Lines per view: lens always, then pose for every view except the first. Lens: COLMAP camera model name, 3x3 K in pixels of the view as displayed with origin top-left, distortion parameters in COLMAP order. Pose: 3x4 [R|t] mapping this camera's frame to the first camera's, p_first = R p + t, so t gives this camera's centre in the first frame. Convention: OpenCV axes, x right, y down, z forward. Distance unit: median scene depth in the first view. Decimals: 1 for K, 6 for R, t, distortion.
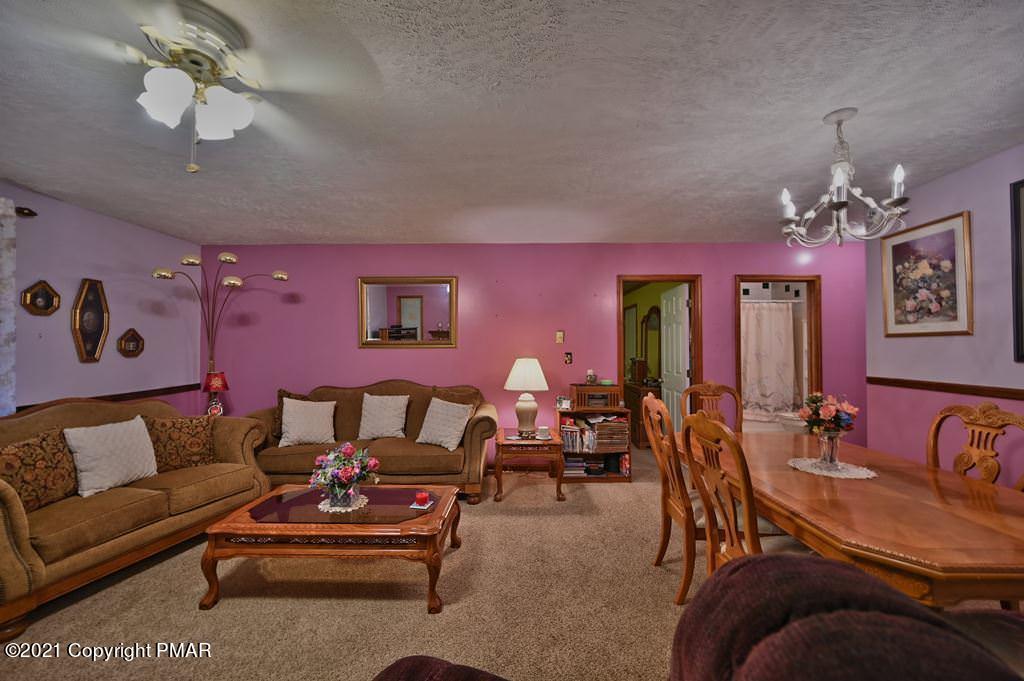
lens RADIAL K [[403.1, 0, 515.1], [0, 403.1, 341.2], [0, 0, 1]] dist [-0.002205, 0.000292]
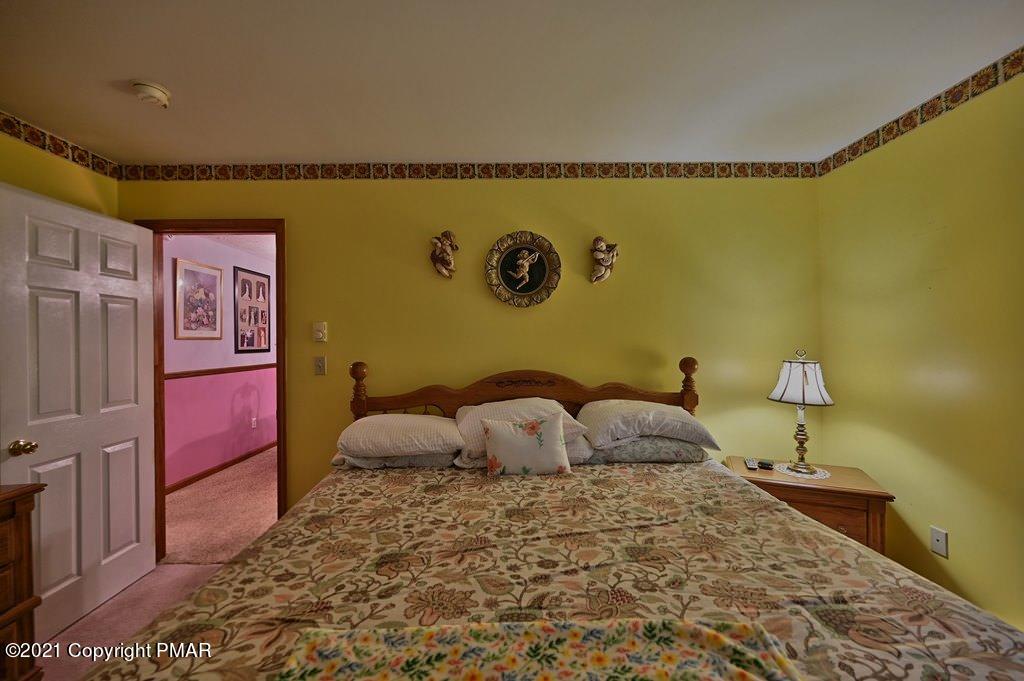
lens RADIAL K [[411.8, 0, 514.6], [0, 411.8, 345.1], [0, 0, 1]] dist [0.000693, 0.000082]
pose [[-0.999546, 0.004202, -0.029824, -0.086726], [0.004396, 0.999970, -0.006444, 0.022060], [0.029796, -0.006572, -0.999534, 2.422595]]
